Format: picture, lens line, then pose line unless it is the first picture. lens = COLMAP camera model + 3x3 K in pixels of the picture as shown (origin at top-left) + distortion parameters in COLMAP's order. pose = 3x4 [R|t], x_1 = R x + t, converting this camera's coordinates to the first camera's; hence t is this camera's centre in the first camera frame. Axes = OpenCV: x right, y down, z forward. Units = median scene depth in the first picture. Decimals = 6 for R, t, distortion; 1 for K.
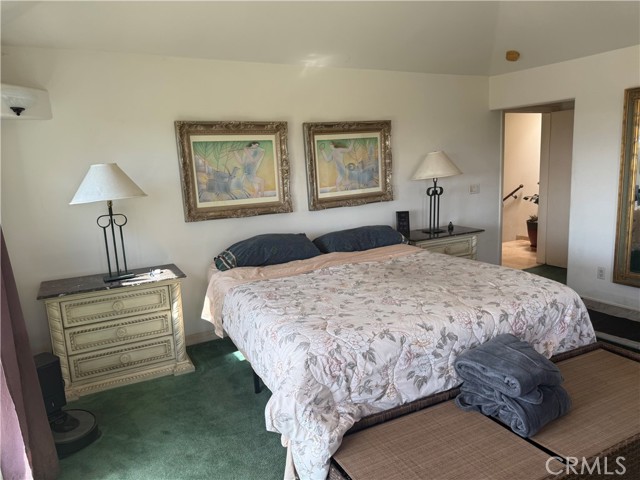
lens RADIAL K [[462.5, 0, 320.0], [0, 462.5, 240.0], [0, 0, 1]] dist [0.073547, -0.057398]
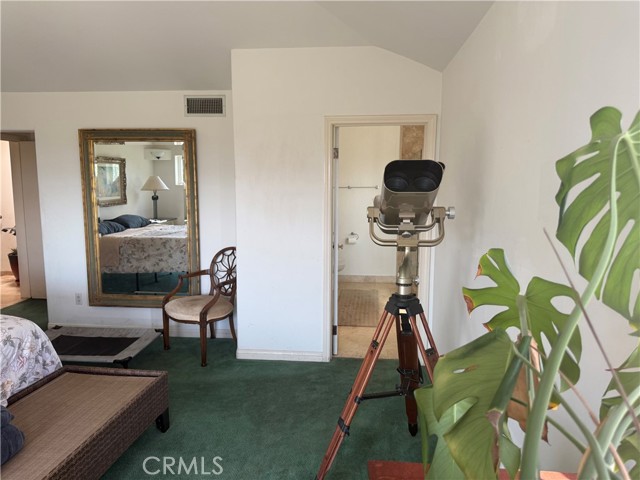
lens RADIAL K [[462.5, 0, 320.0], [0, 462.5, 240.0], [0, 0, 1]] dist [0.073547, -0.057398]
pose [[0.577385, -0.055635, 0.814574, 0.085301], [0.106638, 0.994268, -0.007679, 0.007227], [-0.809478, 0.091298, 0.580009, -0.085693]]
